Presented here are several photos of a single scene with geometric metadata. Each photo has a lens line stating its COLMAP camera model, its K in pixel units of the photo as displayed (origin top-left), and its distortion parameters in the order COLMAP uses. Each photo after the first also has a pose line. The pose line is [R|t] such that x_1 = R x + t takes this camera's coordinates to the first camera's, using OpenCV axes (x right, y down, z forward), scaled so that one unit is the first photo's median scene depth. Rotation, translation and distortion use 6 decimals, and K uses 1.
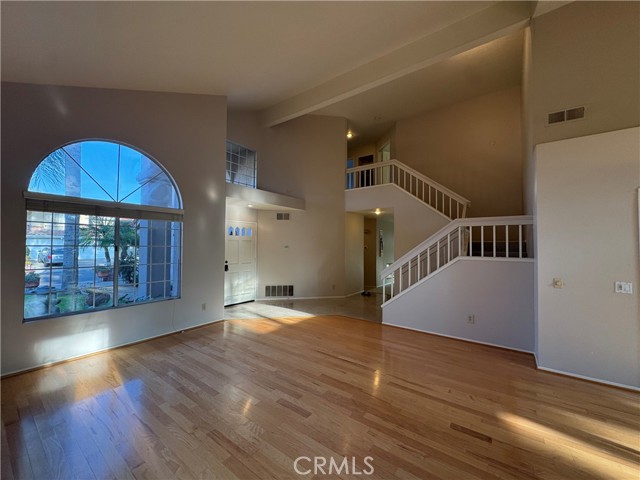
lens RADIAL K [[254.7, 0, 320.1], [0, 254.7, 238.4], [0, 0, 1]] dist [-0.005339, 0.001017]
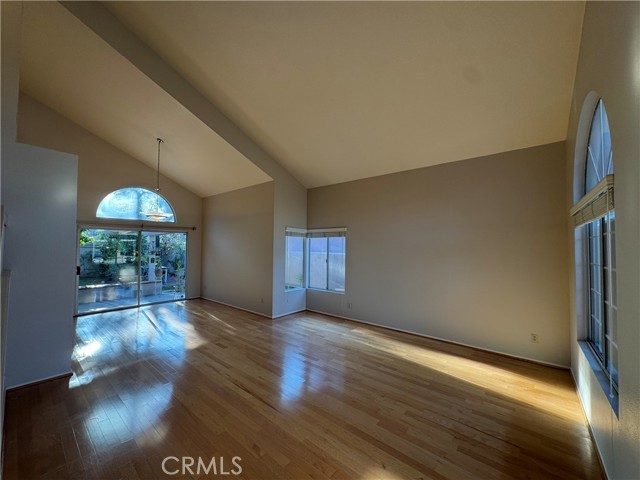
lens RADIAL K [[254.7, 0, 320.0], [0, 254.7, 240.4], [0, 0, 1]] dist [-0.005339, 0.001017]
pose [[-0.997642, -0.016586, 0.066593, -0.180269], [-0.019934, 0.998553, -0.049936, 0.006015], [-0.065668, -0.051146, -0.996530, 1.744659]]
